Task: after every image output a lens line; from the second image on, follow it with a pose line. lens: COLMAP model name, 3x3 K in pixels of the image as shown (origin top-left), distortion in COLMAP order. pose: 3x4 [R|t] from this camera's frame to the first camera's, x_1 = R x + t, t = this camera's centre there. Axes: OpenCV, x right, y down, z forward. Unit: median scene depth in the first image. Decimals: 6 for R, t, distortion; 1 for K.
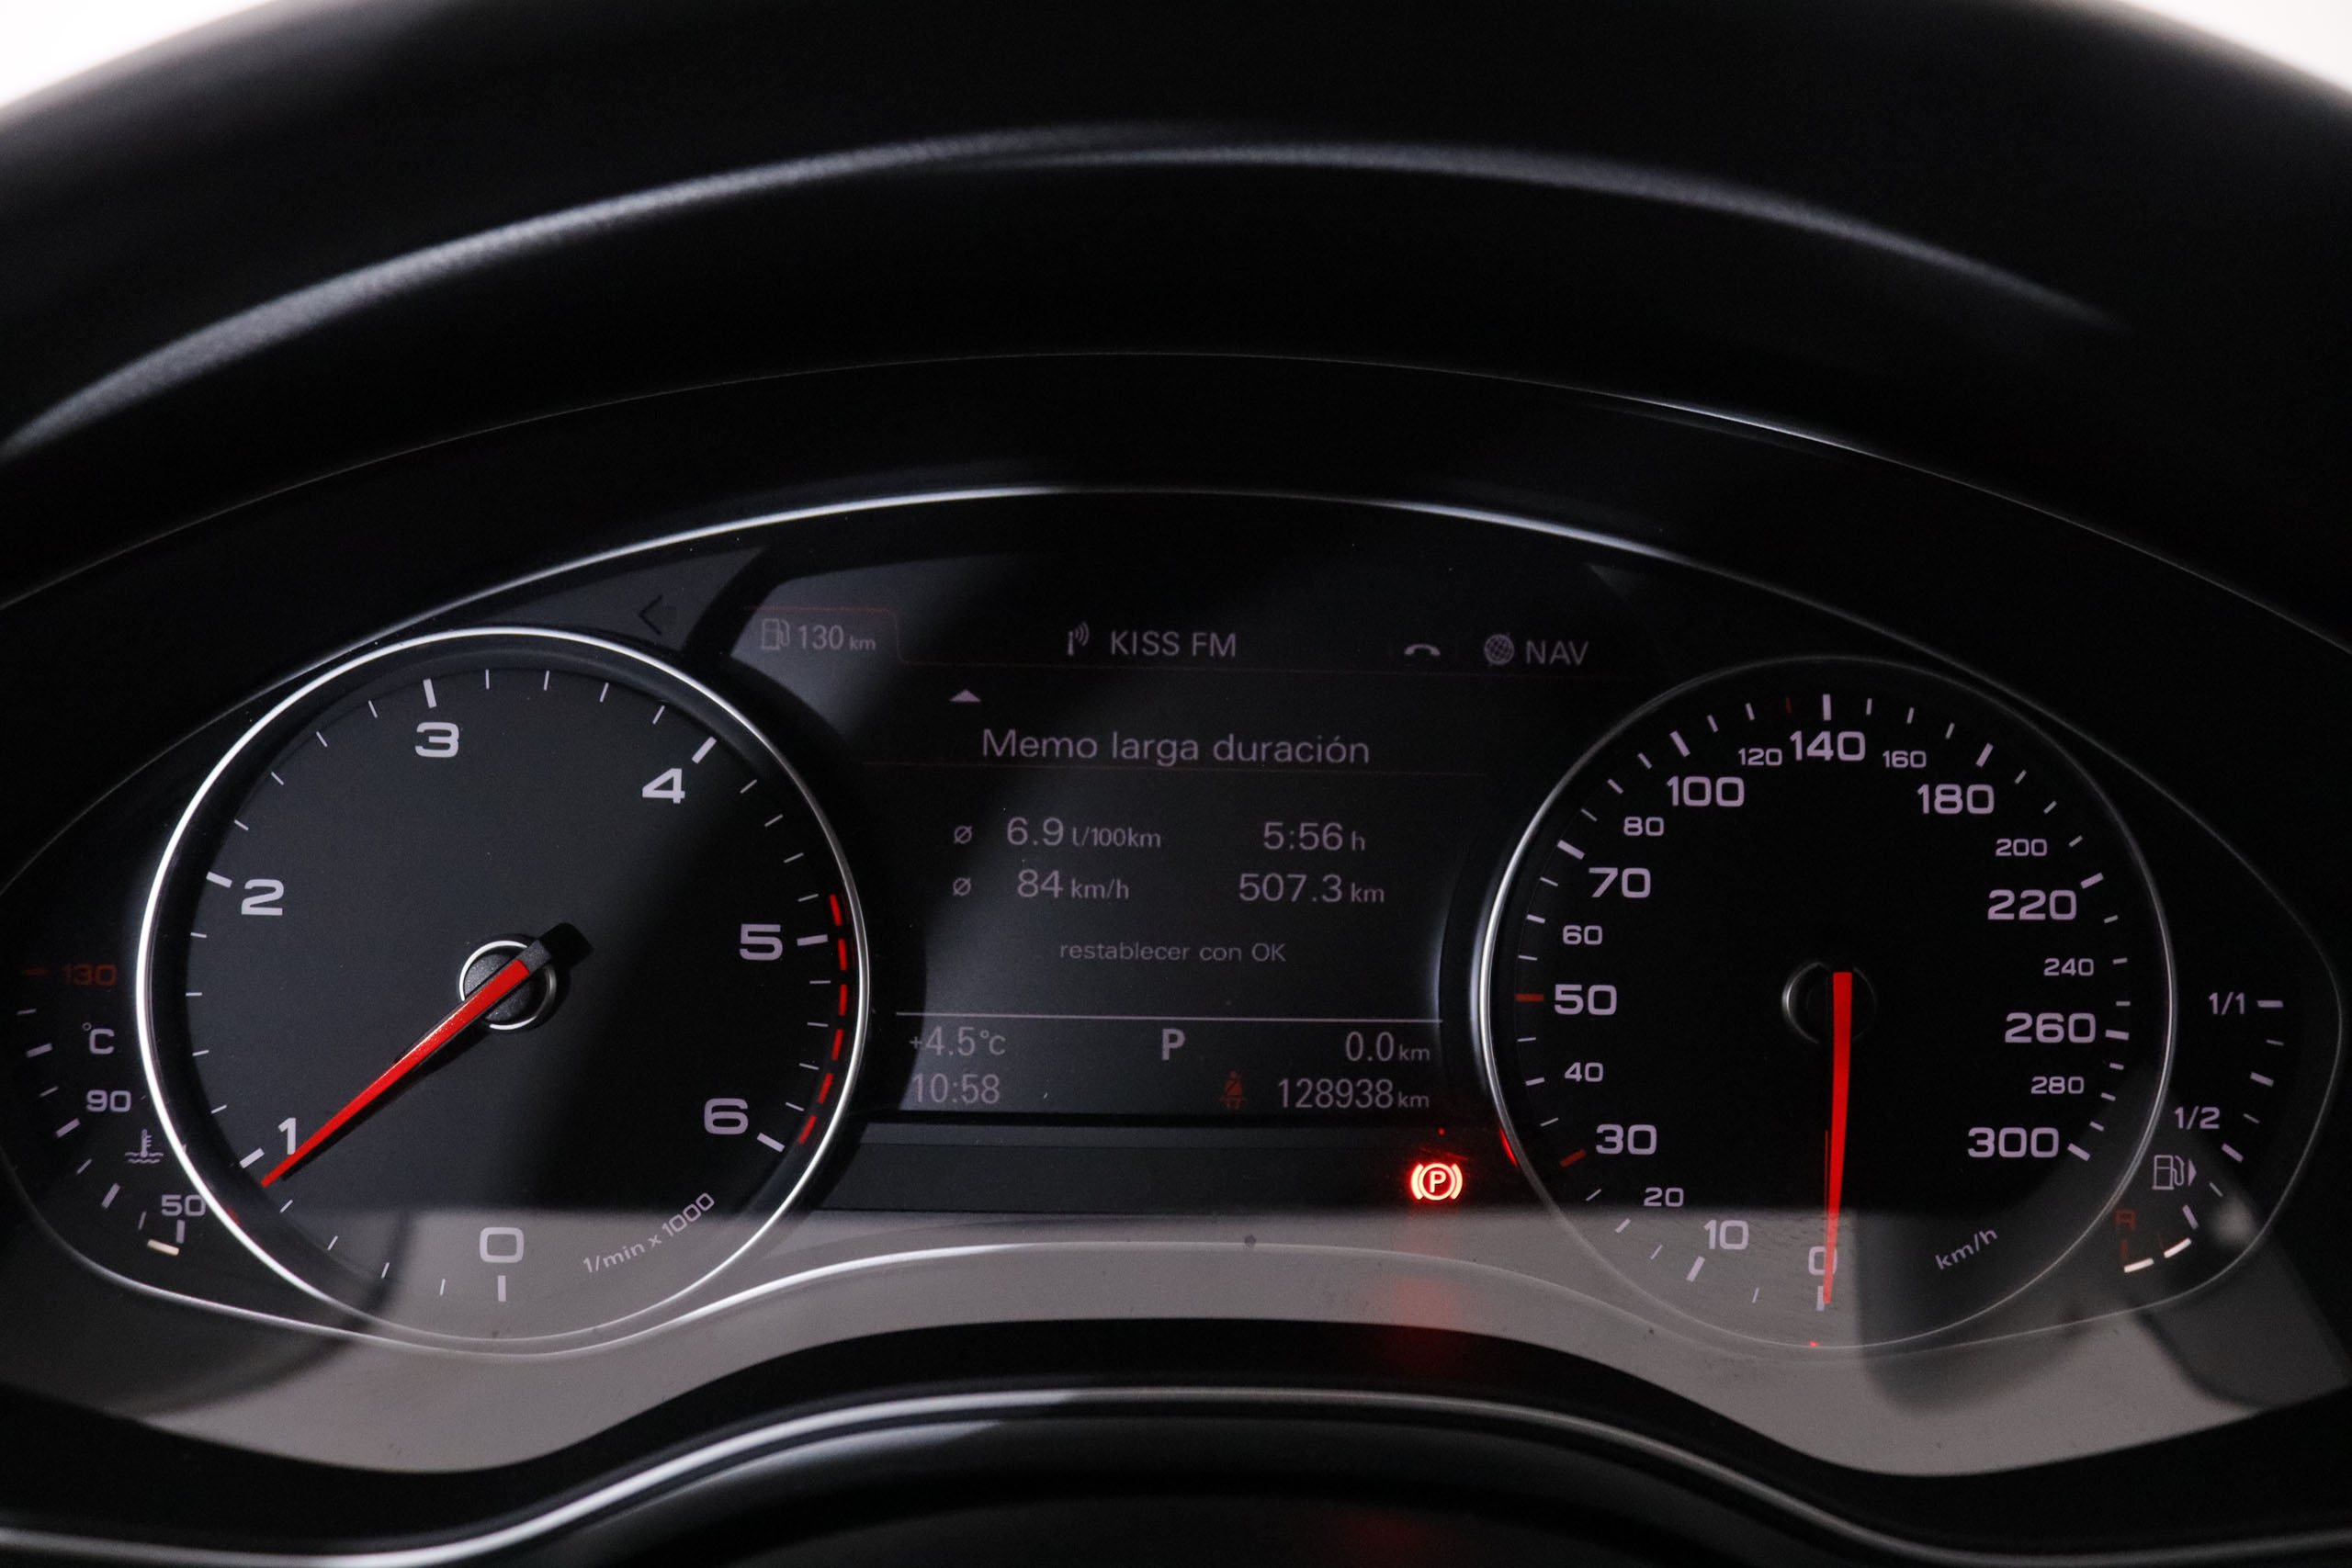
lens RADIAL K [[2030.1, 0, 1184.2], [0, 2030.1, 745.1], [0, 0, 1]] dist [-0.135234, 0.018047]
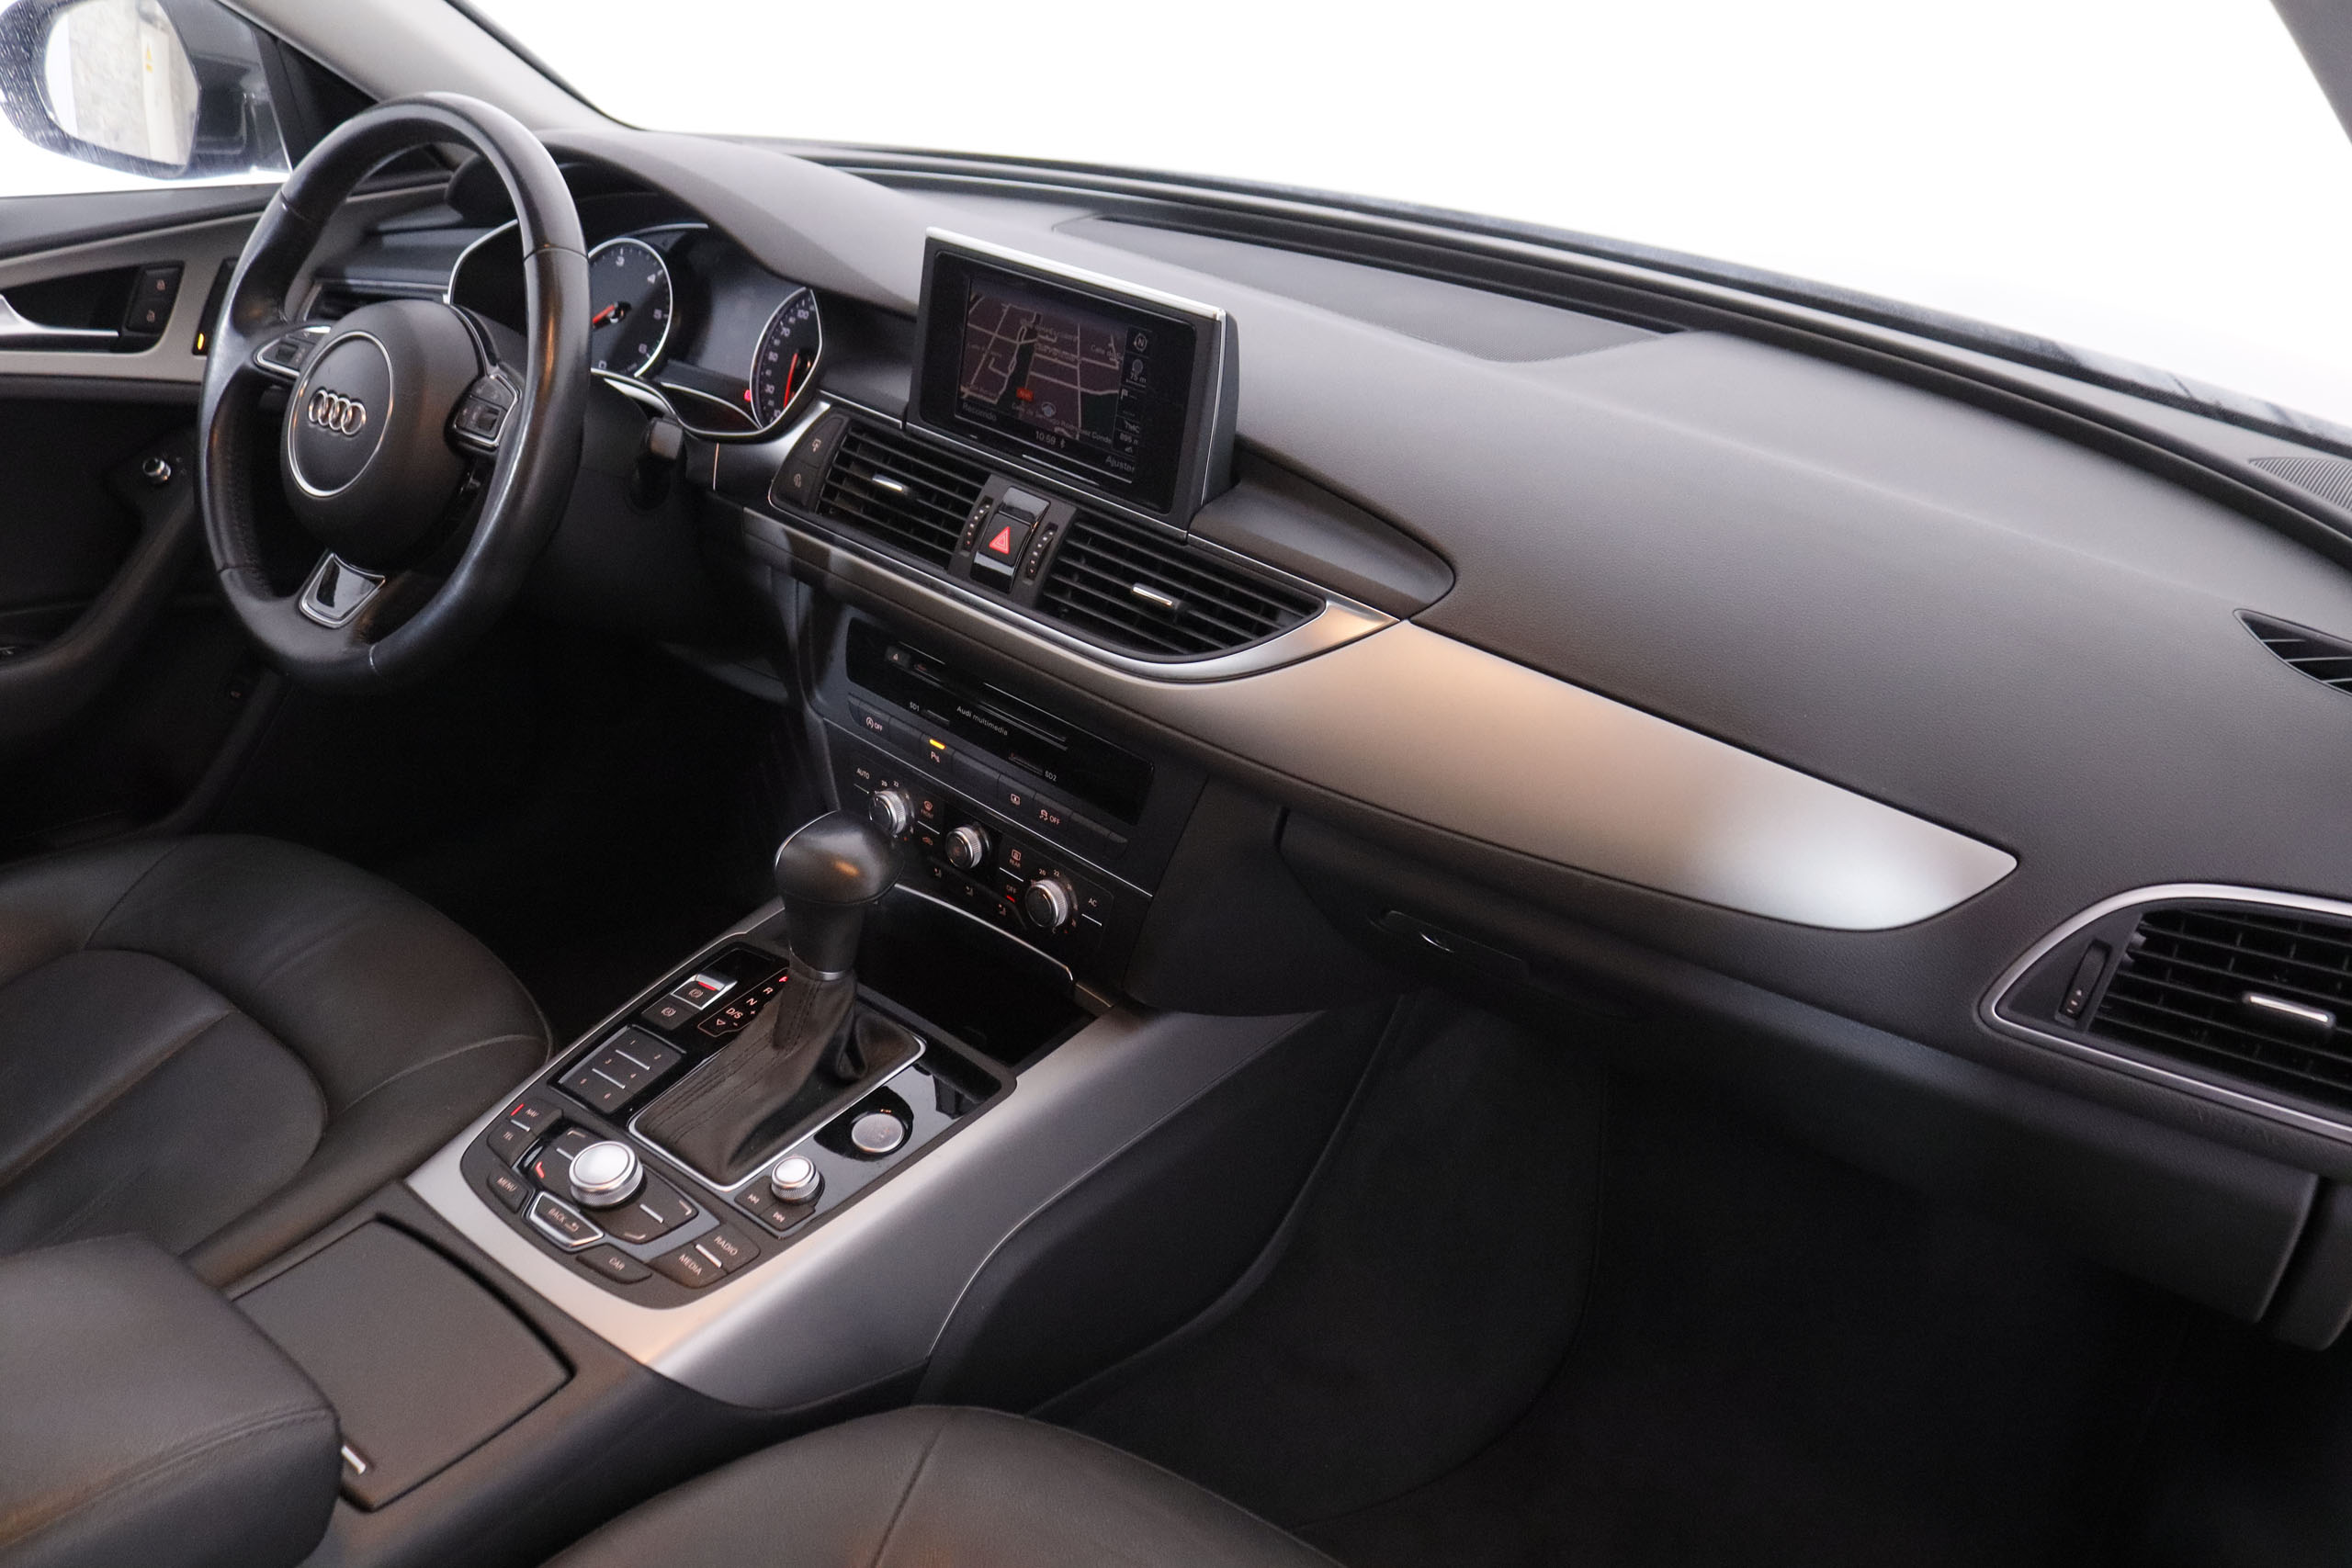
lens RADIAL K [[2030.1, 0, 1184.2], [0, 2030.1, 745.1], [0, 0, 1]] dist [-0.135234, 0.018047]
pose [[0.742389, 0.277217, -0.609925, 3.755369], [-0.241782, 0.959886, 0.141986, 0.101582], [0.624820, 0.042060, 0.779635, -1.794954]]
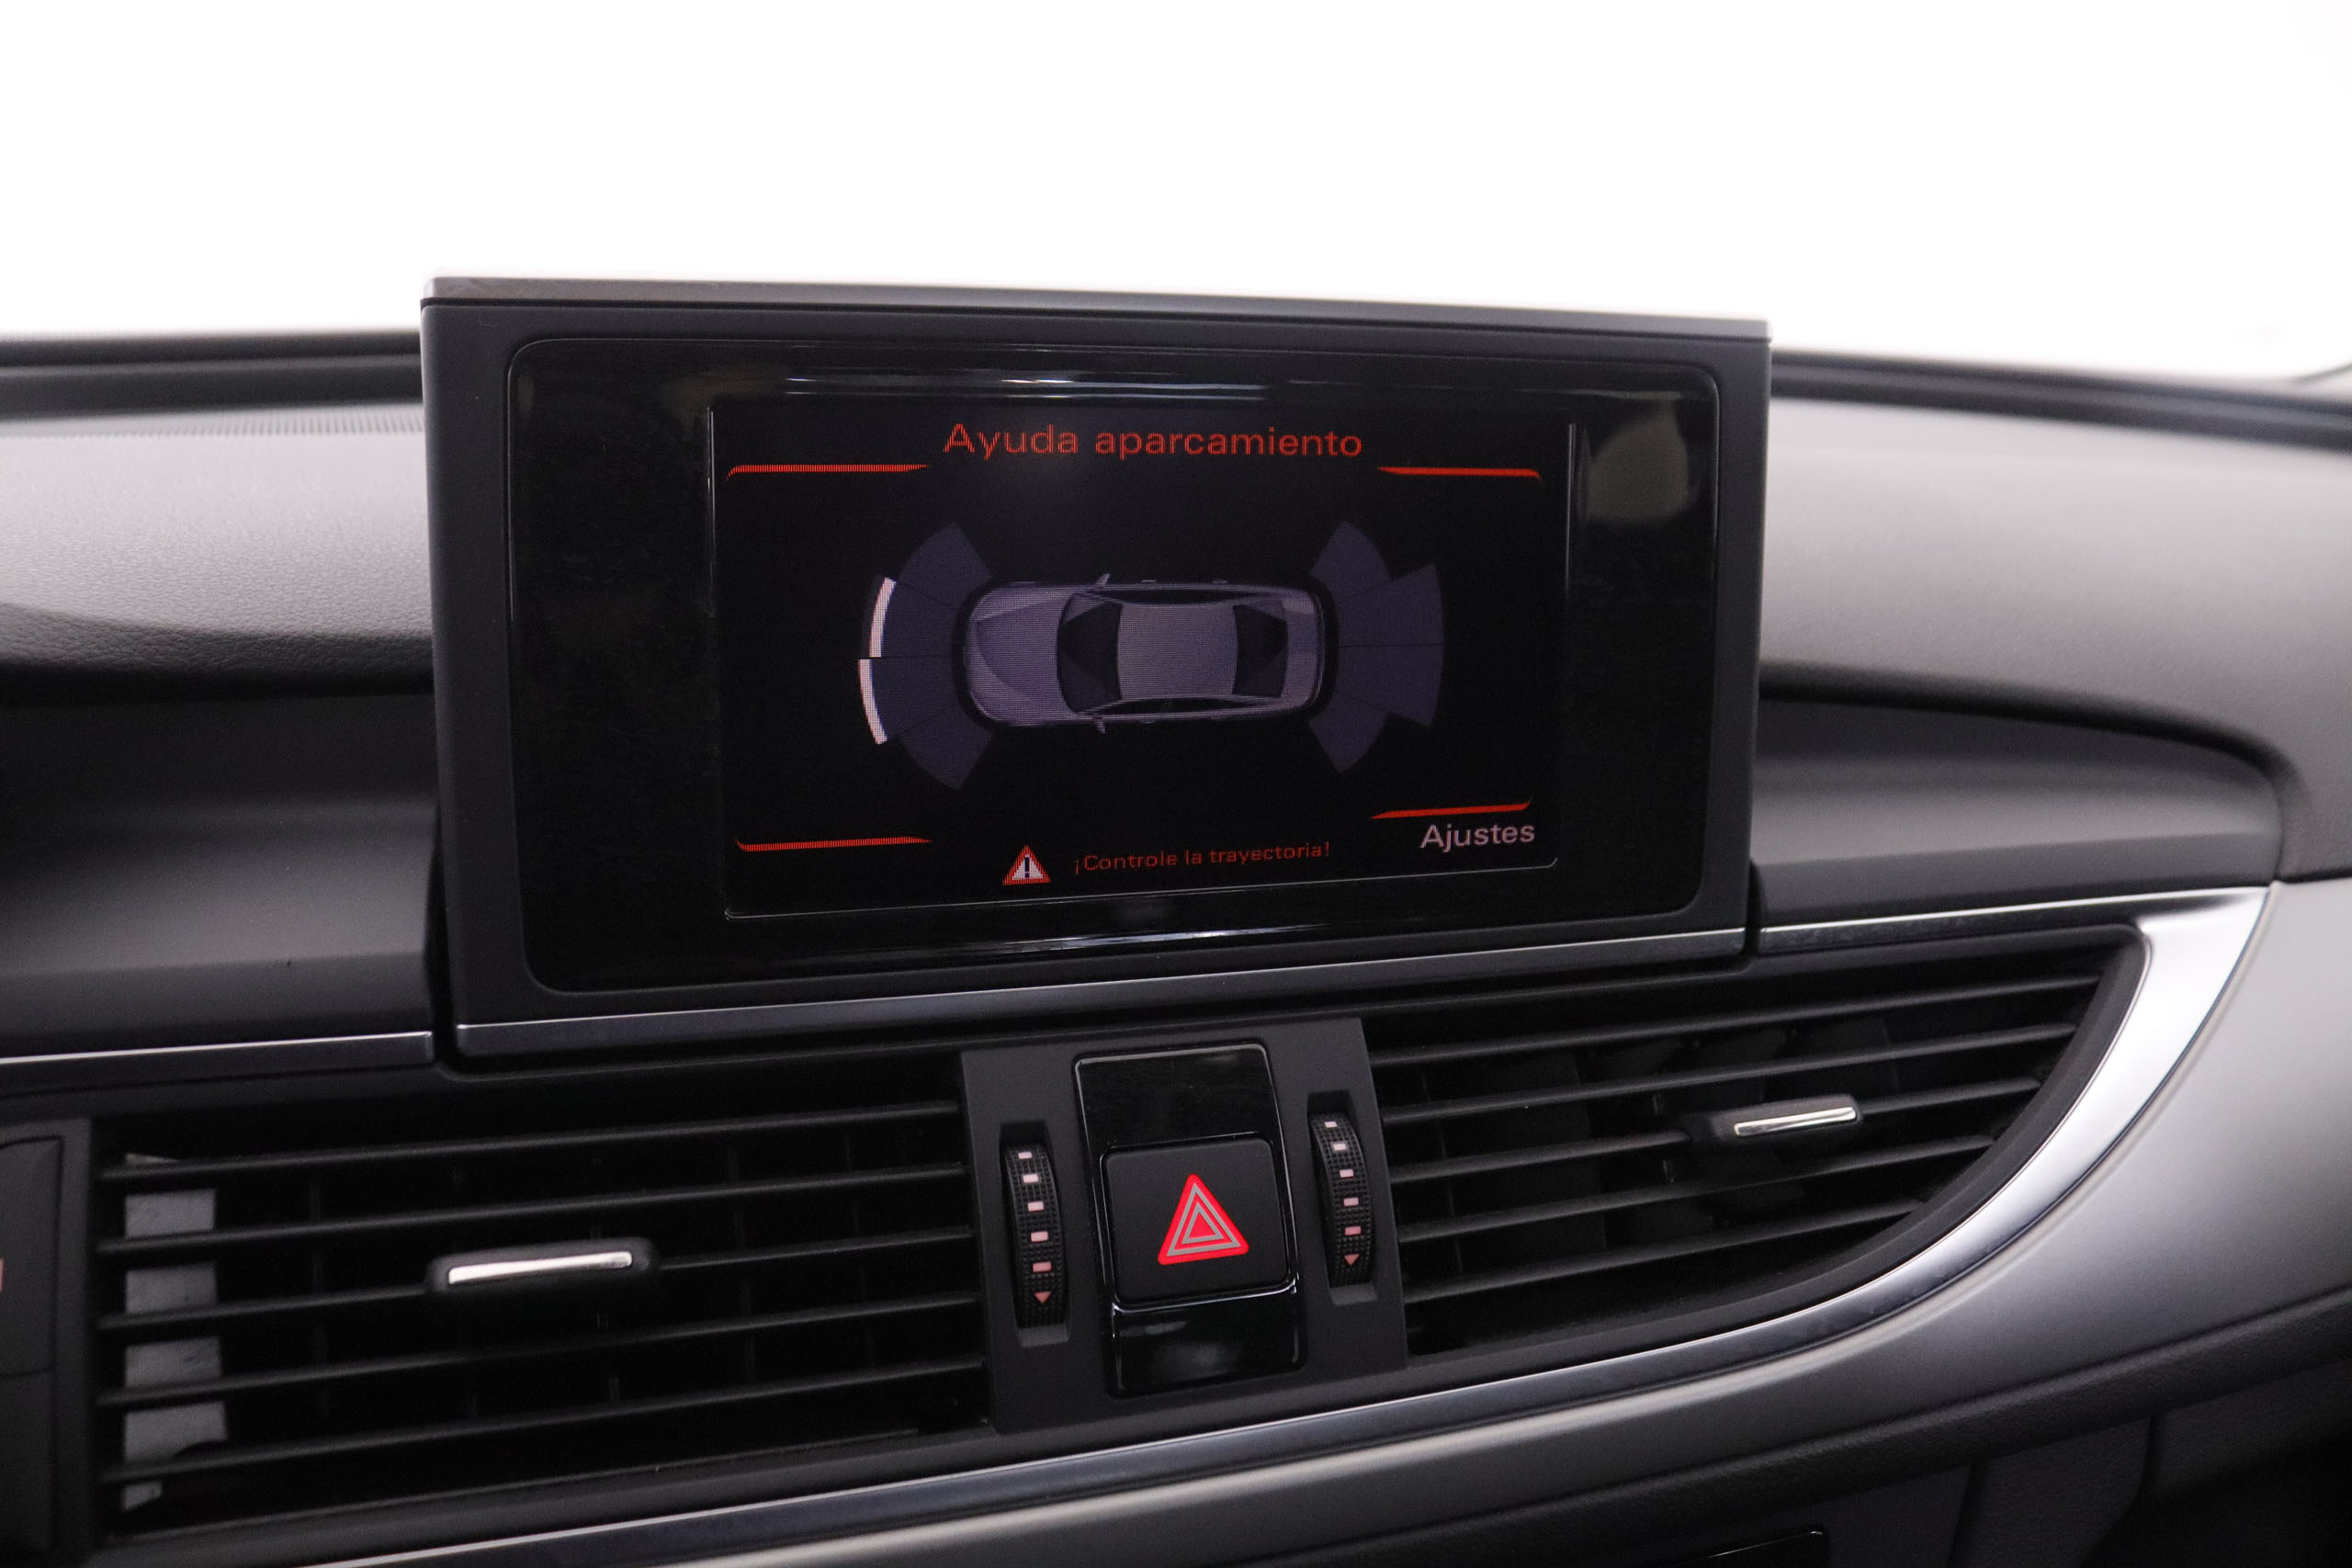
lens RADIAL K [[2030.1, 0, 1184.2], [0, 2030.1, 745.1], [0, 0, 1]] dist [-0.135234, 0.018047]
pose [[0.928153, -0.105796, 0.356846, 0.914311], [0.129245, 0.990704, -0.042445, 0.134530], [-0.349038, 0.085516, 0.933198, -0.251963]]
